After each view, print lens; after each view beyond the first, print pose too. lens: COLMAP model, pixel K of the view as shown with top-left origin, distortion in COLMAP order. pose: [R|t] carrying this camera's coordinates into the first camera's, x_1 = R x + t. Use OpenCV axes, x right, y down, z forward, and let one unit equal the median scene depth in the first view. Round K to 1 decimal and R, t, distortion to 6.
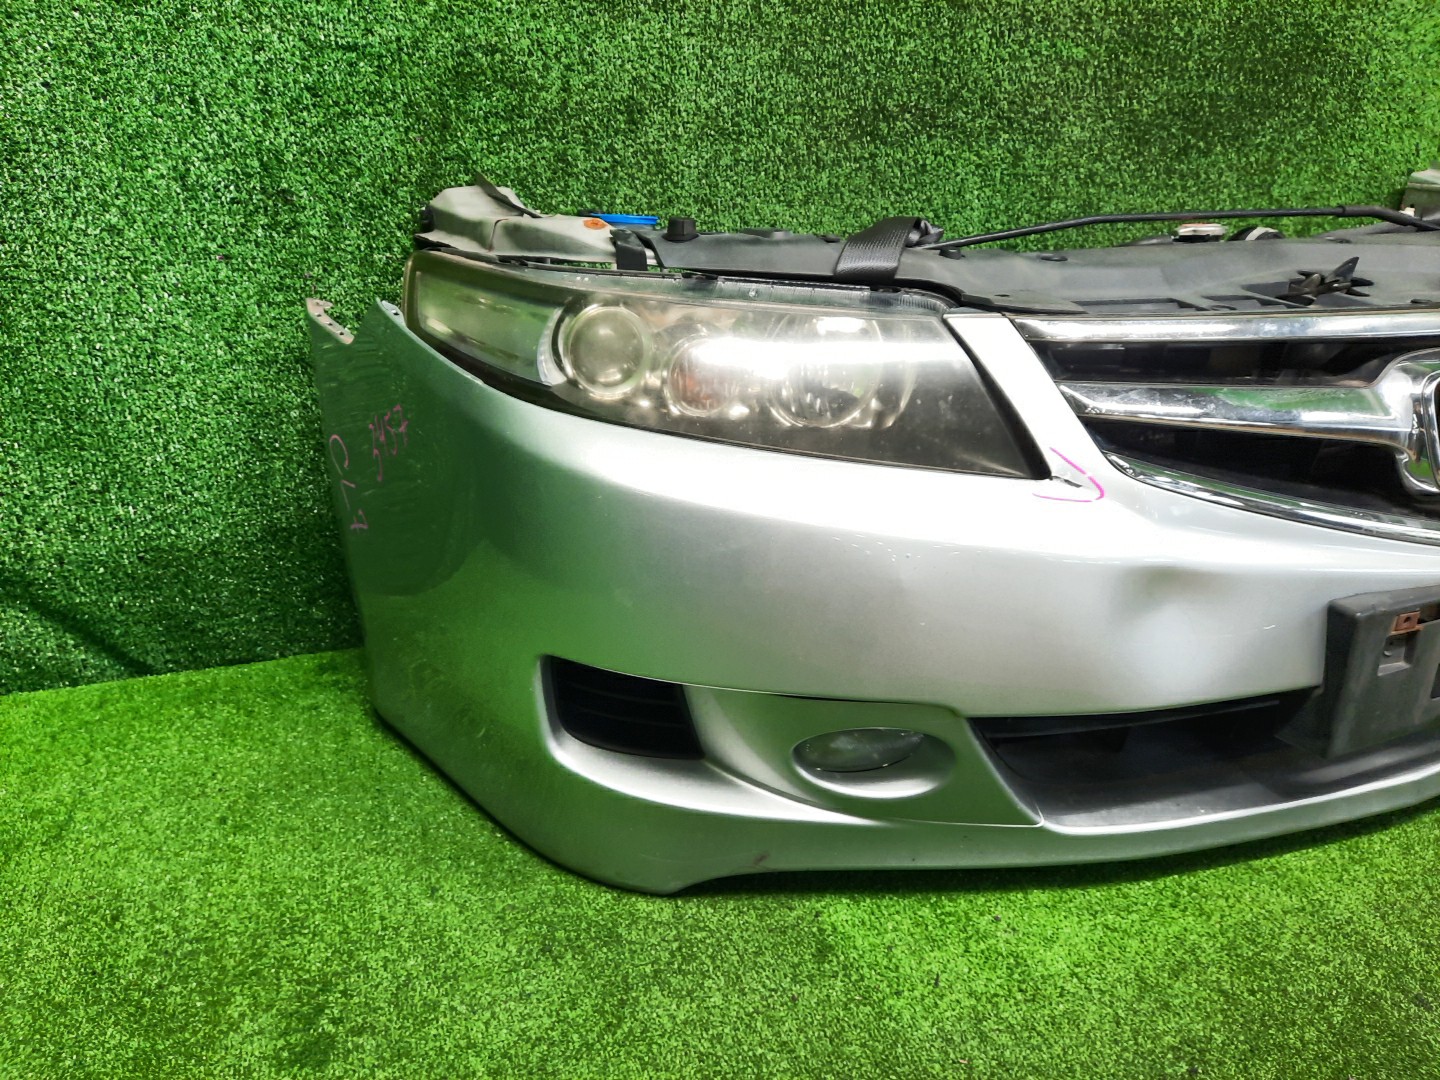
lens RADIAL K [[1058.8, 0, 733.0], [0, 1058.8, 540.2], [0, 0, 1]] dist [0.036969, -0.024395]
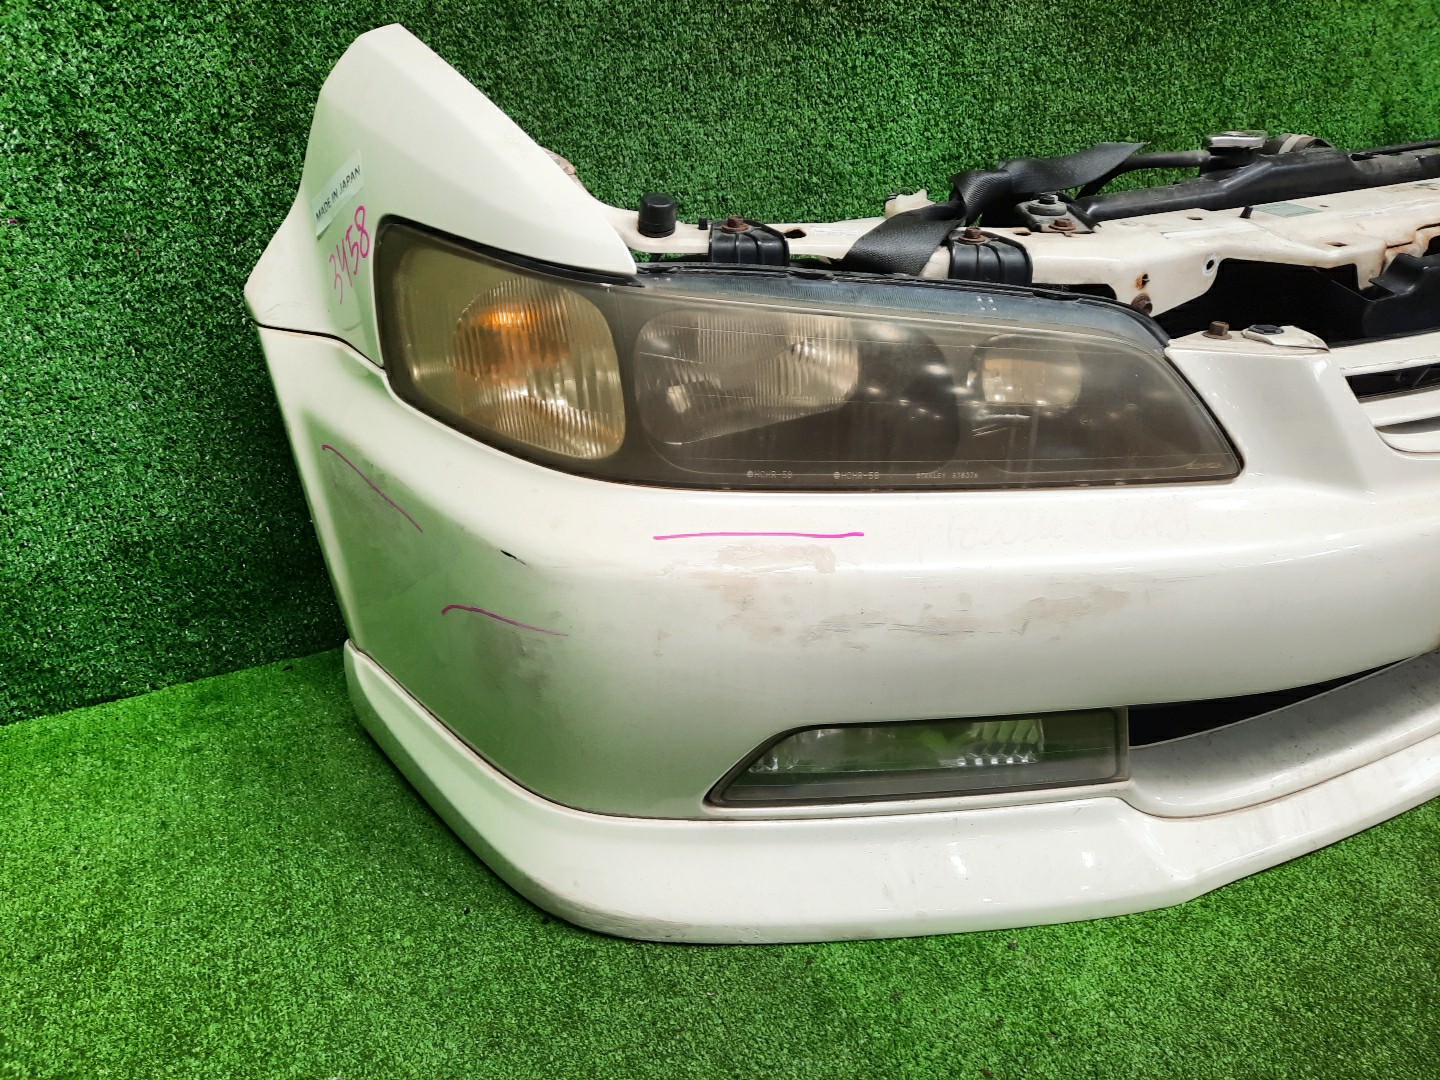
lens RADIAL K [[1058.8, 0, 733.0], [0, 1058.8, 540.2], [0, 0, 1]] dist [0.036969, -0.024395]
pose [[0.994502, -0.077682, 0.070222, -0.012871], [0.072901, 0.995000, 0.068265, -0.038933], [-0.075174, -0.062770, 0.995193, 0.132323]]
